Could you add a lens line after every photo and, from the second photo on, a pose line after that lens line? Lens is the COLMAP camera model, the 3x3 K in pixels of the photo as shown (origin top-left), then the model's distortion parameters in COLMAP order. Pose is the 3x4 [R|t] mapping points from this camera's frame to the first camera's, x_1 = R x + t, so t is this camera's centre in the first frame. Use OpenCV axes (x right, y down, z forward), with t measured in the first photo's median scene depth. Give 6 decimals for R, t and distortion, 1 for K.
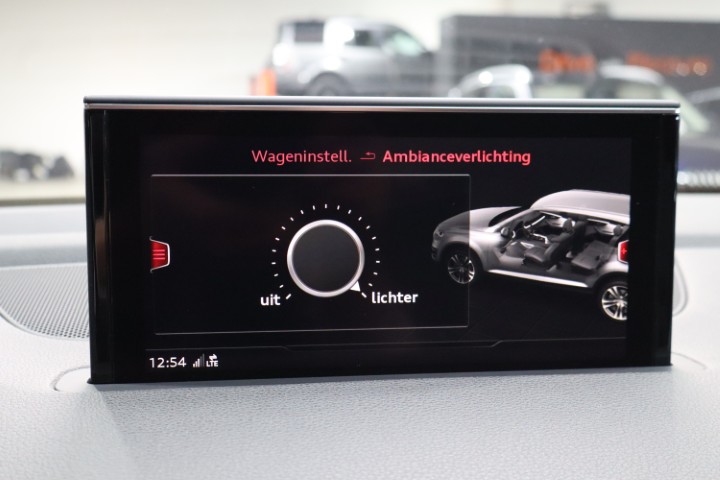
lens RADIAL K [[895.4, 0, 364.1], [0, 895.4, 245.4], [0, 0, 1]] dist [-0.006399, 0.000000]
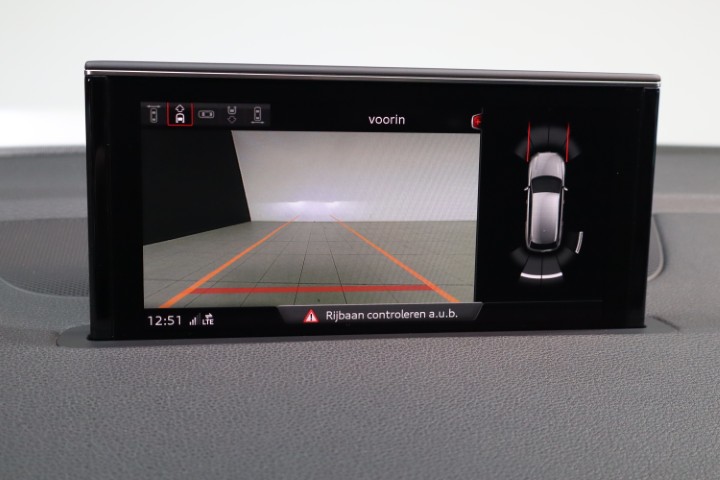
lens RADIAL K [[1062.8, 0, 353.3], [0, 1062.8, 242.0], [0, 0, 1]] dist [-0.003591, 0.000000]
pose [[0.998914, 0.012948, 0.044751, -0.057713], [-0.015673, 0.998010, 0.061081, -0.038900], [-0.043871, -0.061716, 0.997129, -0.233487]]
